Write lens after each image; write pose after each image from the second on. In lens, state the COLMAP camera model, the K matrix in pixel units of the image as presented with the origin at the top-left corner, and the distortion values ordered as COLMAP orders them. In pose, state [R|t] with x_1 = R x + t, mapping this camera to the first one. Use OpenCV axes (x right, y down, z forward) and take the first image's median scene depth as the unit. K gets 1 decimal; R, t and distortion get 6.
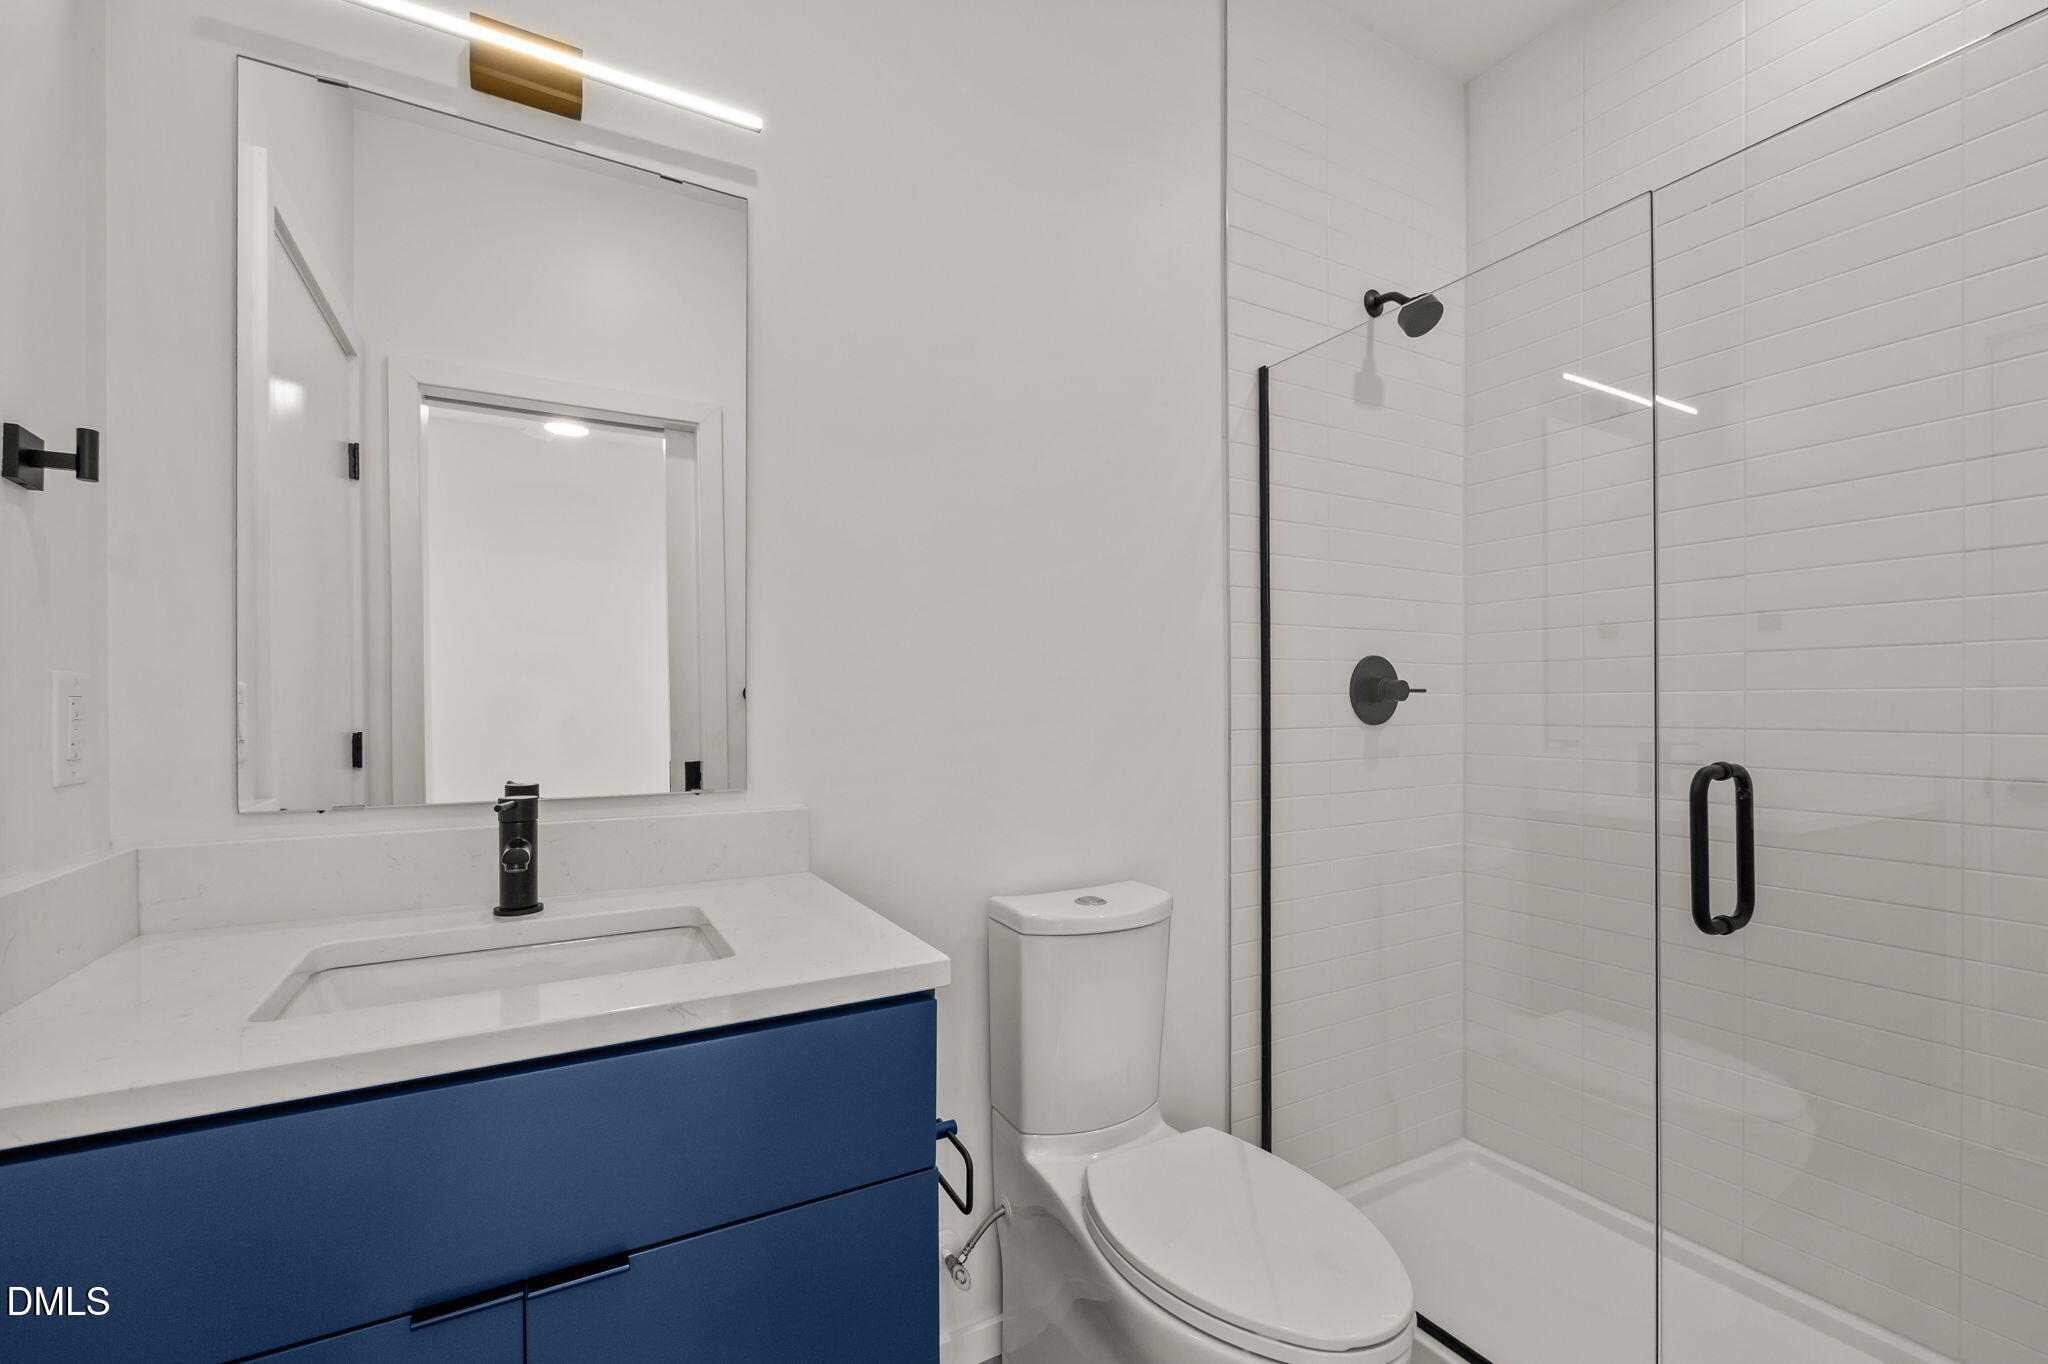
lens RADIAL K [[827.8, 0, 1026.4], [0, 827.8, 700.1], [0, 0, 1]] dist [0.015247, -0.000039]
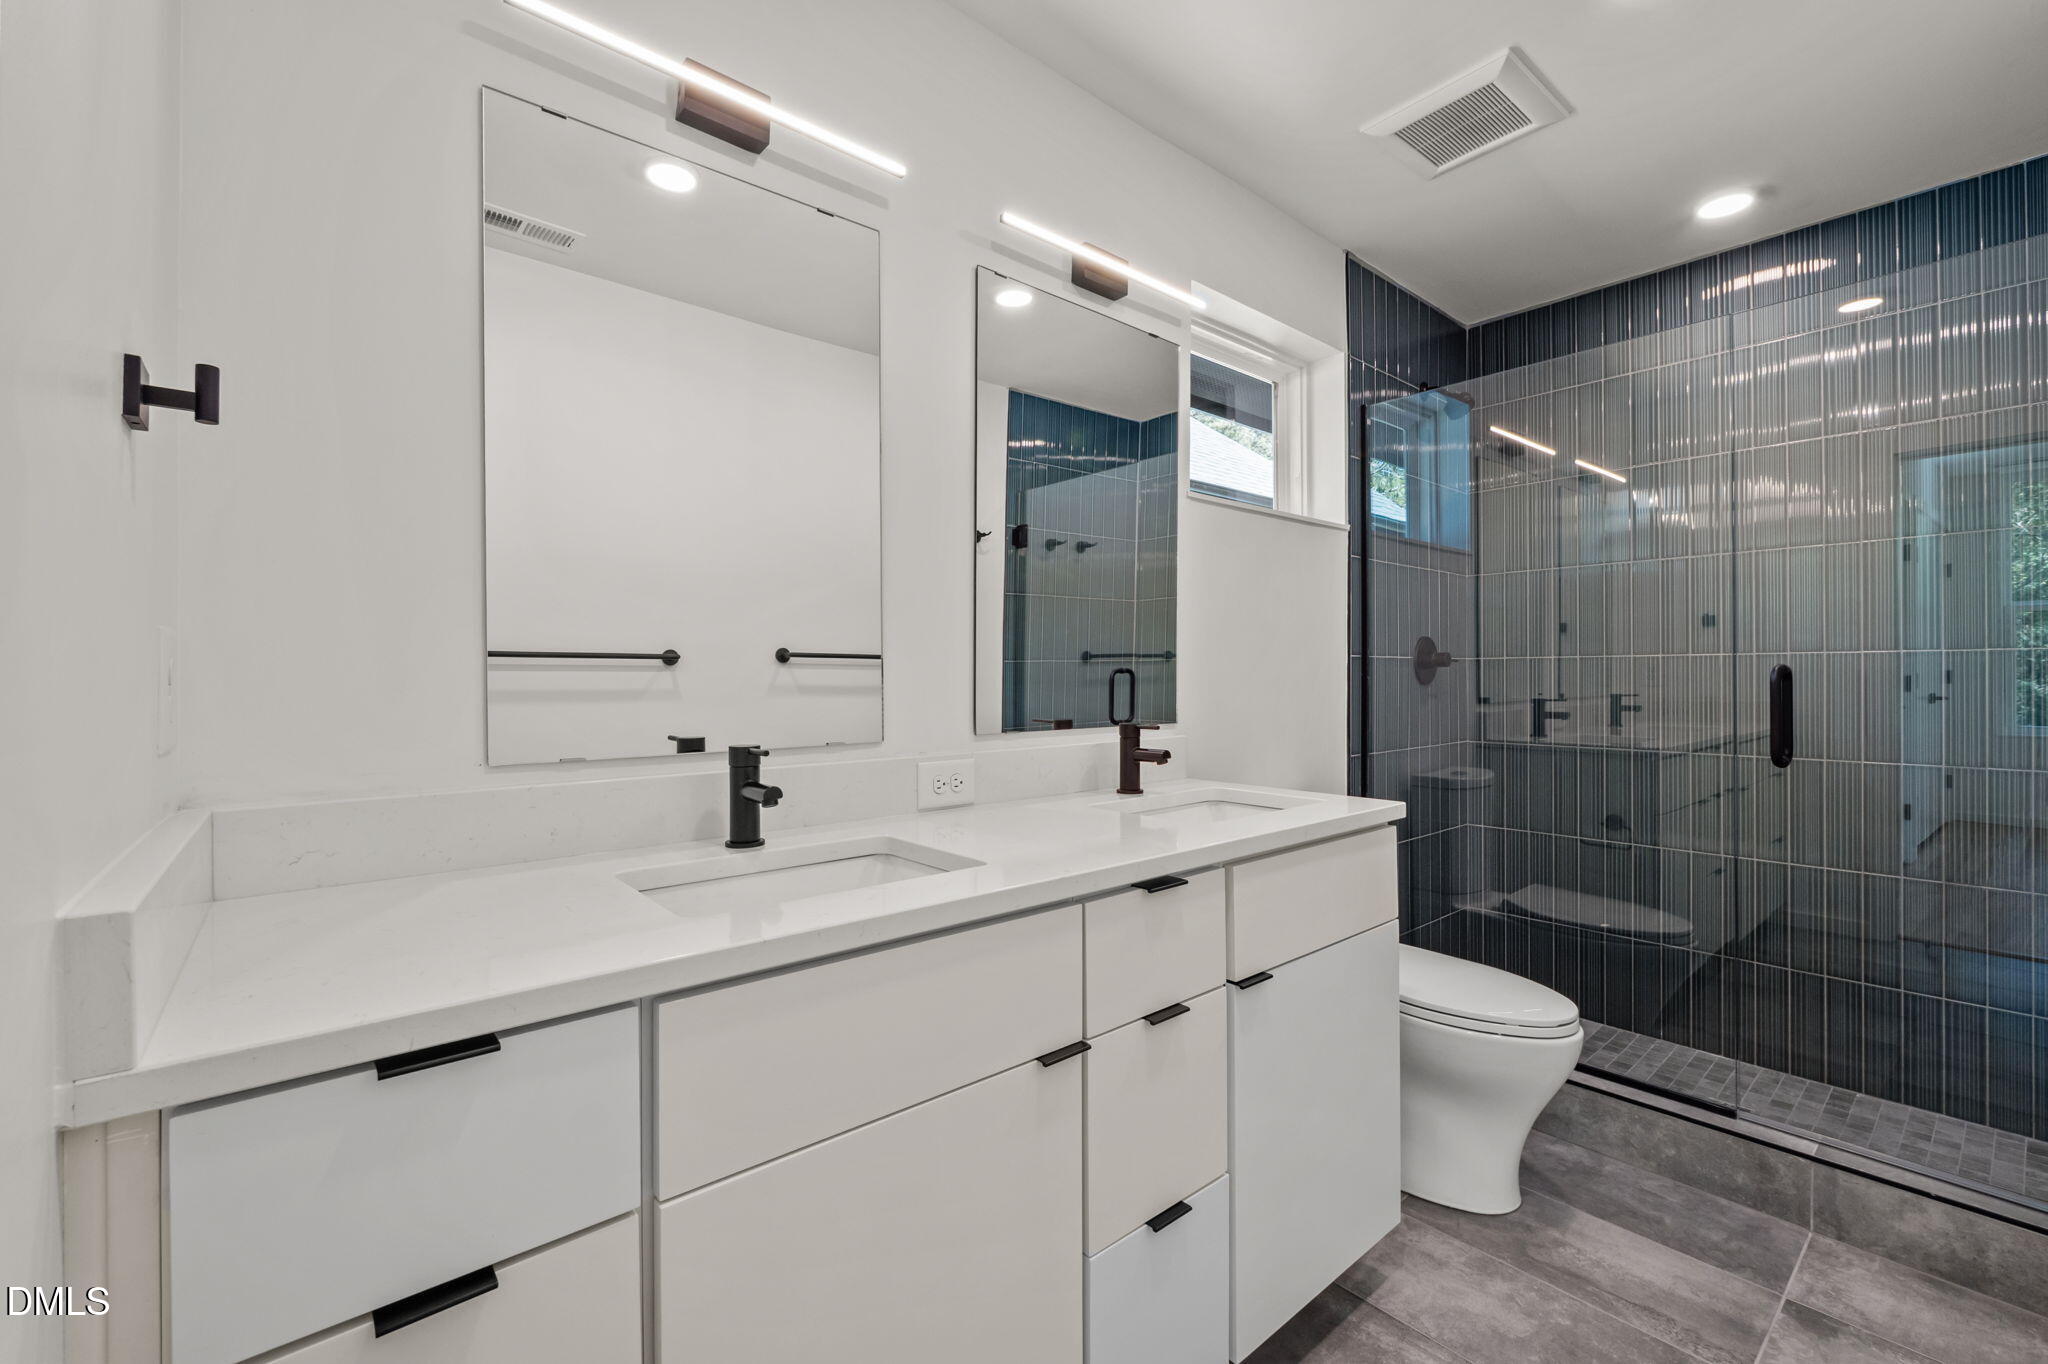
lens RADIAL K [[869.1, 0, 1019.9], [0, 869.1, 673.2], [0, 0, 1]] dist [-0.000734, 0.000284]
pose [[0.976655, 0.002663, 0.214797, -0.479721], [-0.004923, 0.999938, 0.009989, -0.000408], [-0.214757, -0.010813, 0.976608, -0.258859]]
